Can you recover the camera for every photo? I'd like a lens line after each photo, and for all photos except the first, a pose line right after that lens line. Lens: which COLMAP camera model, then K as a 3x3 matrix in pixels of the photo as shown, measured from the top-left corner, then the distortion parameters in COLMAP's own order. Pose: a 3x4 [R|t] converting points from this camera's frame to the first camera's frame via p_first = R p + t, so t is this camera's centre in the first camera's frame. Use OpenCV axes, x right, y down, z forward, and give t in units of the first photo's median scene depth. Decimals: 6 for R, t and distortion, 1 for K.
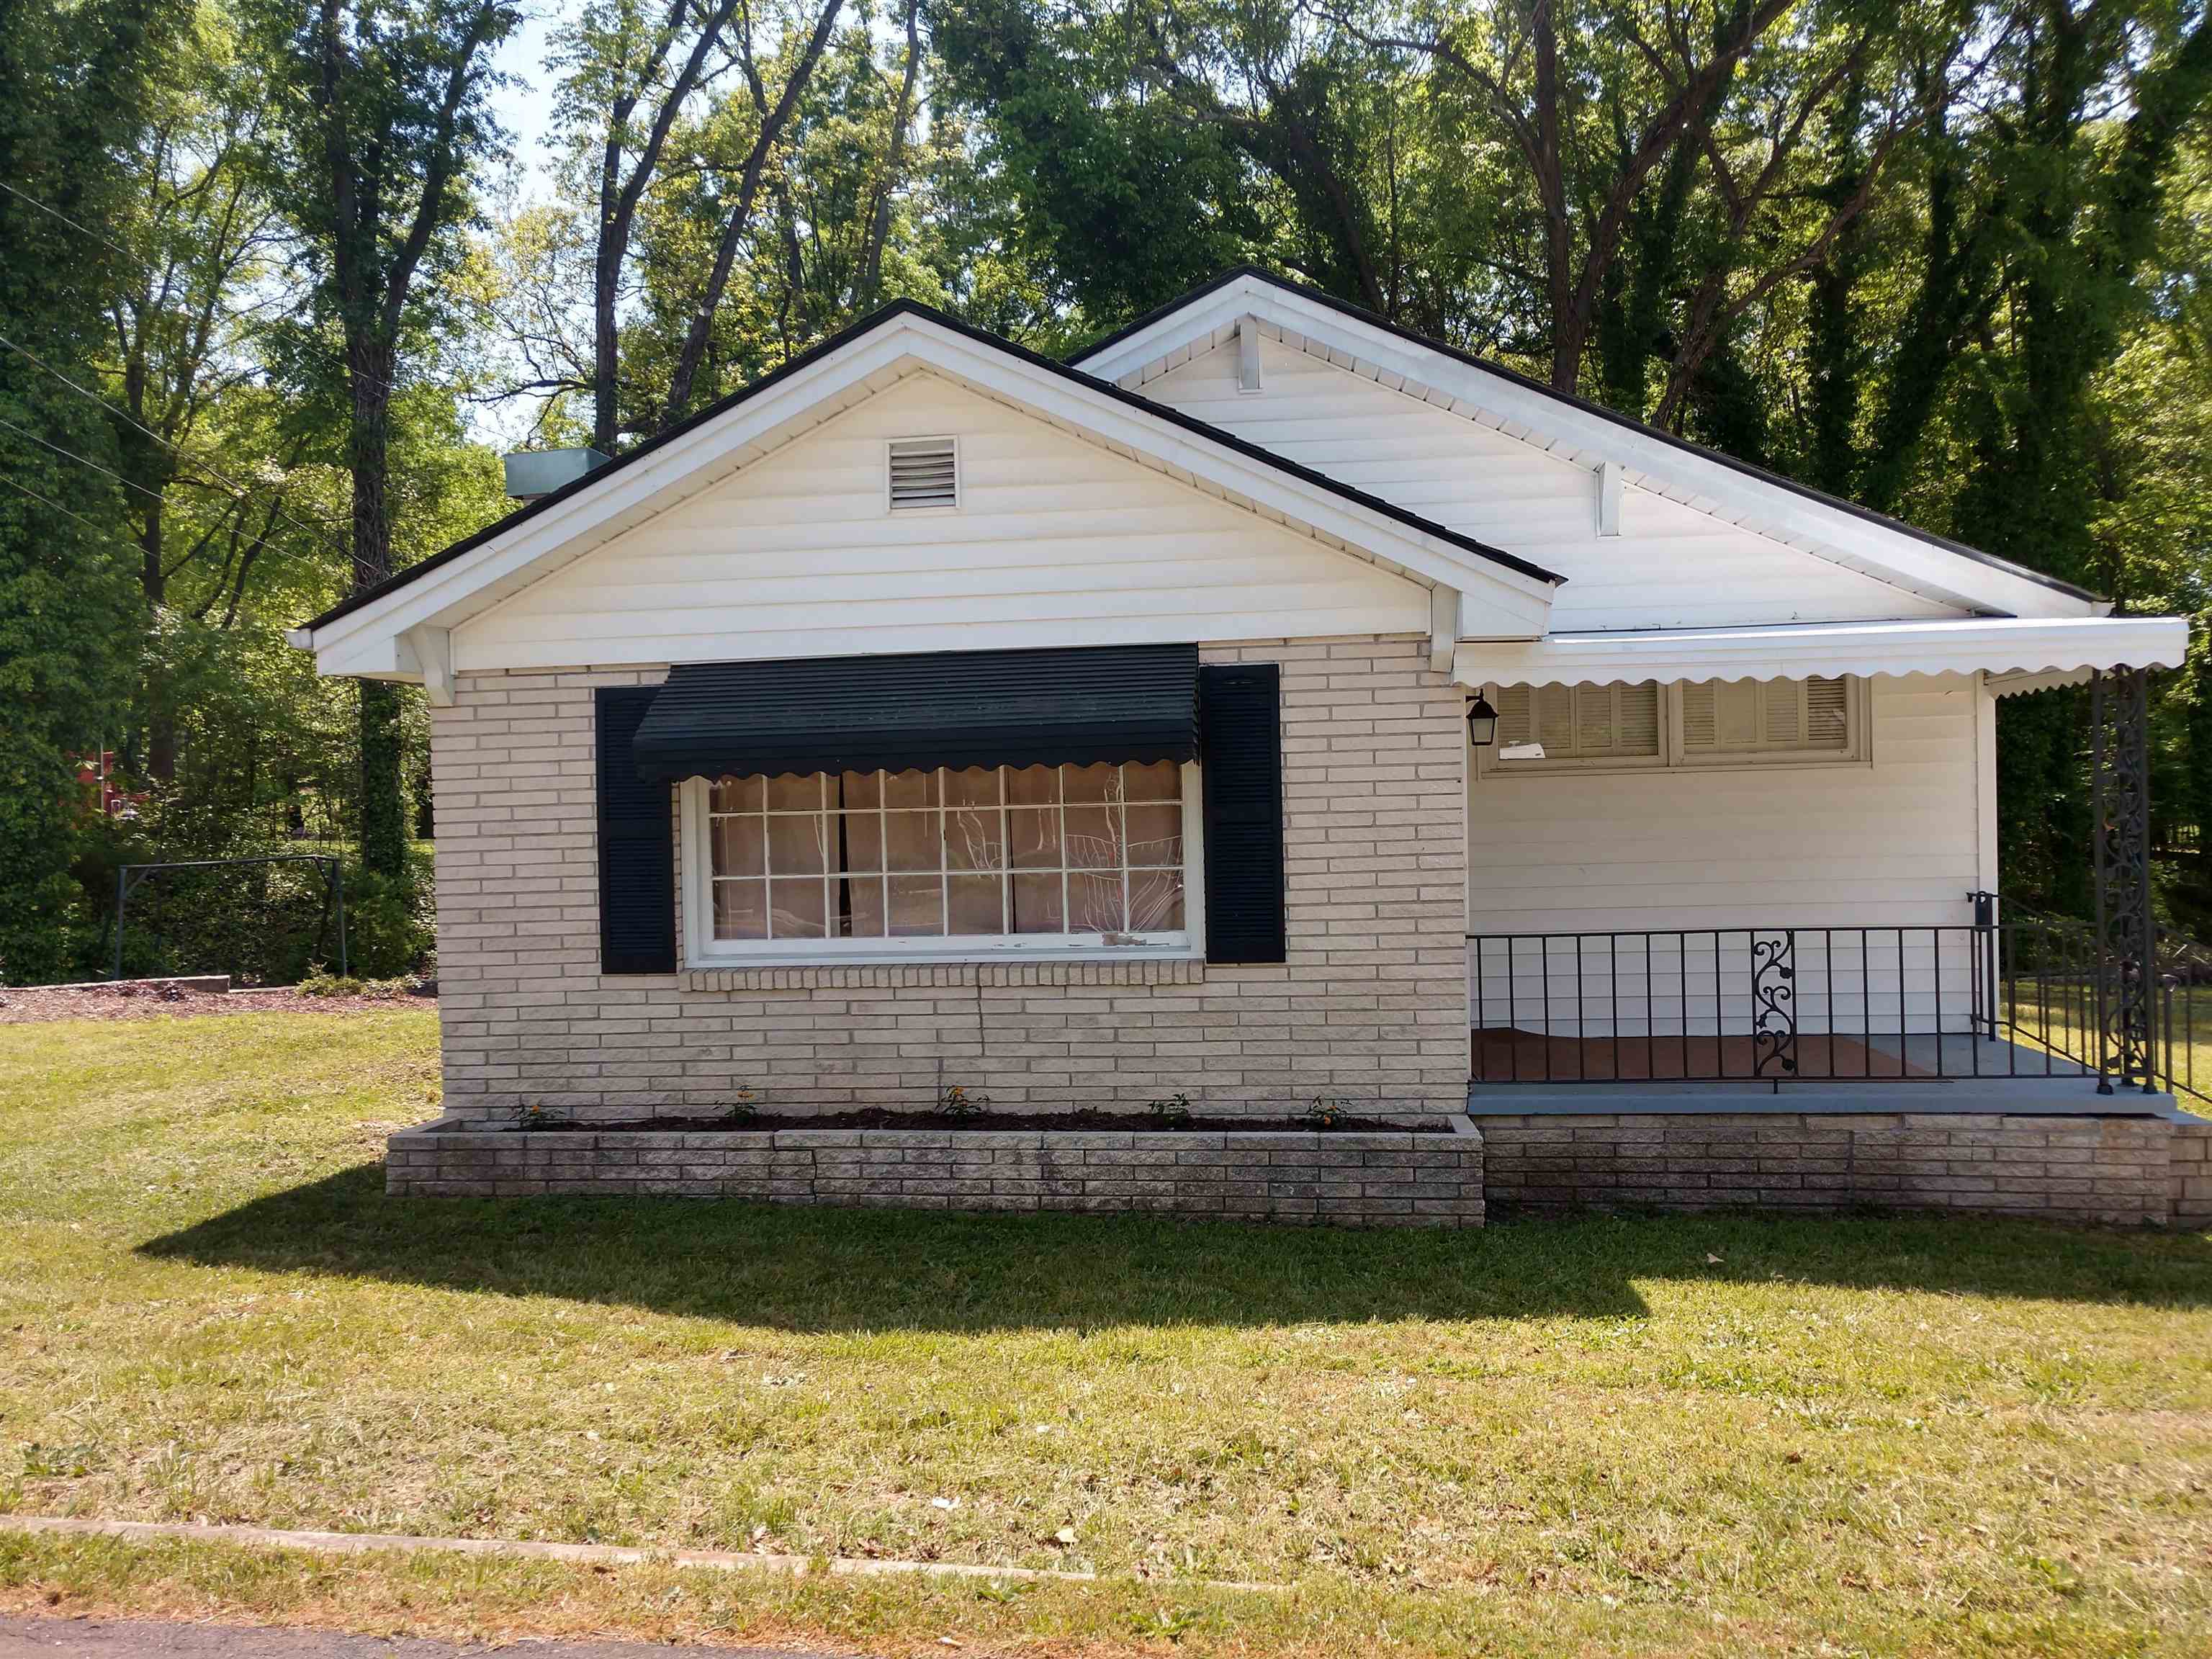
lens RADIAL K [[1666.2, 0, 1108.8], [0, 1666.2, 827.3], [0, 0, 1]] dist [0.024483, 0.007272]
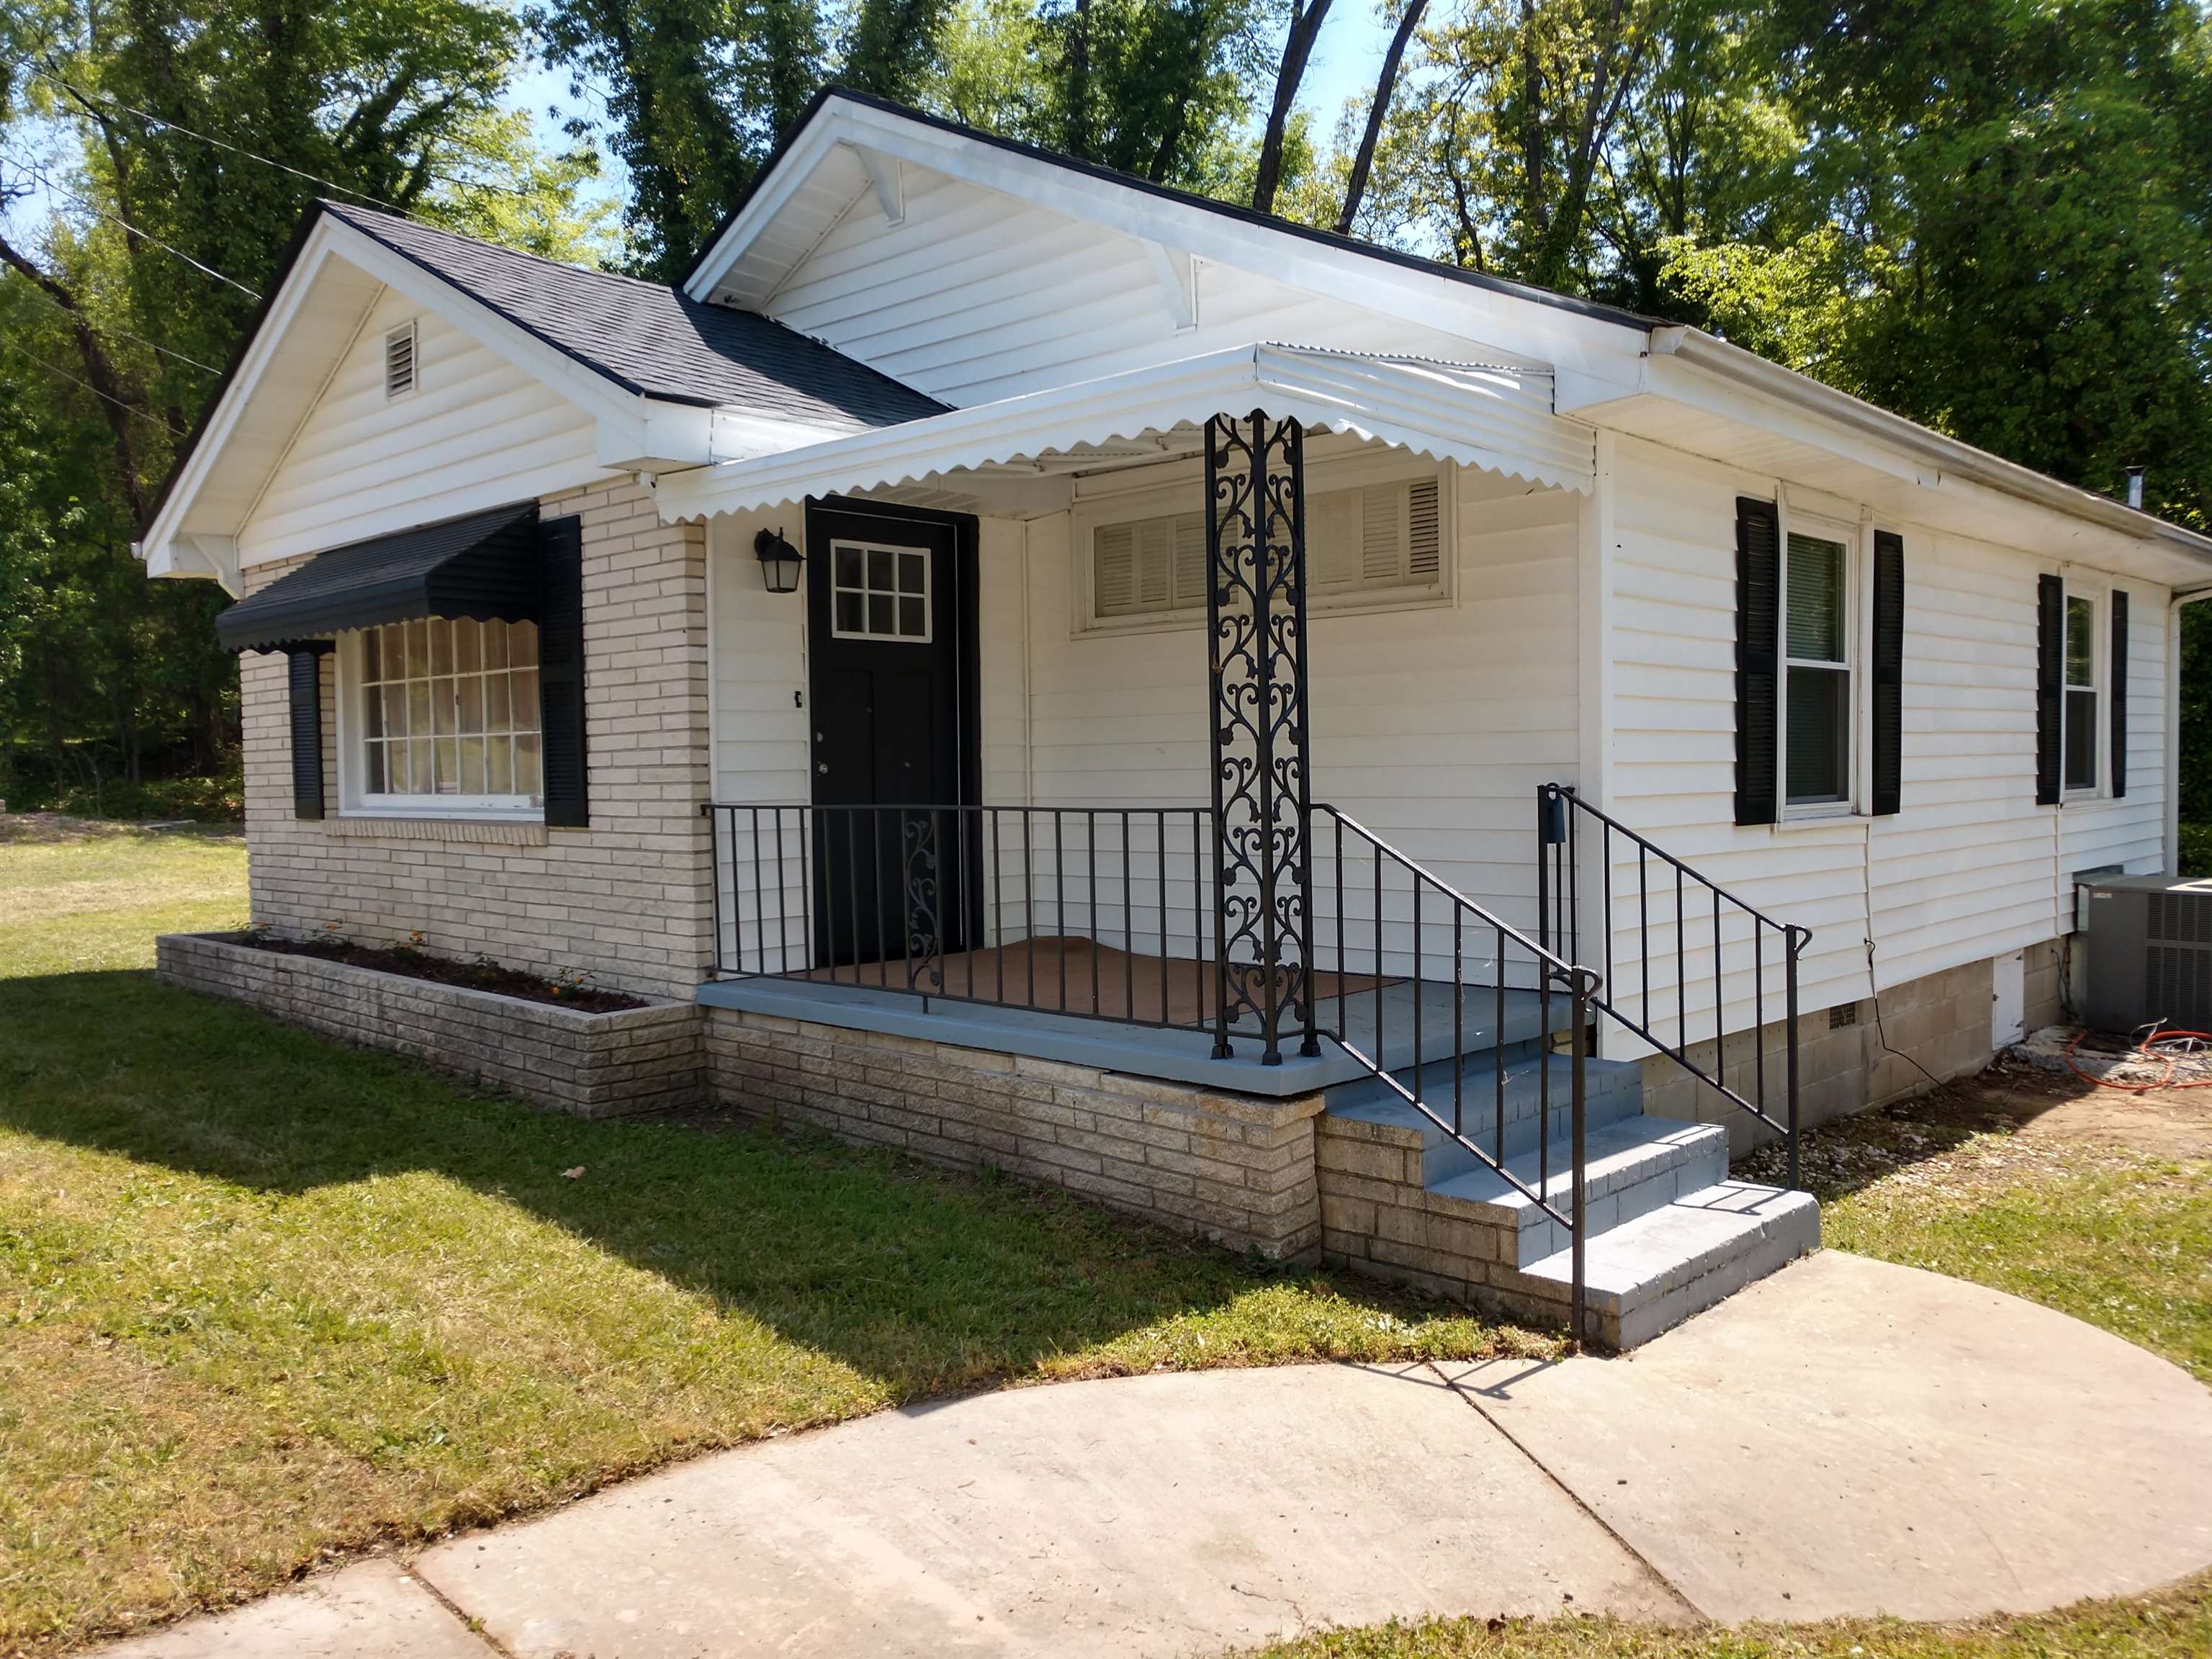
lens RADIAL K [[1666.2, 0, 1107.2], [0, 1666.2, 830.7], [0, 0, 1]] dist [0.024483, 0.007272]
pose [[0.792577, 0.039846, -0.608468, 0.927895], [-0.014218, 0.998799, 0.046886, 0.033518], [0.609606, -0.028510, 0.792192, 0.421030]]
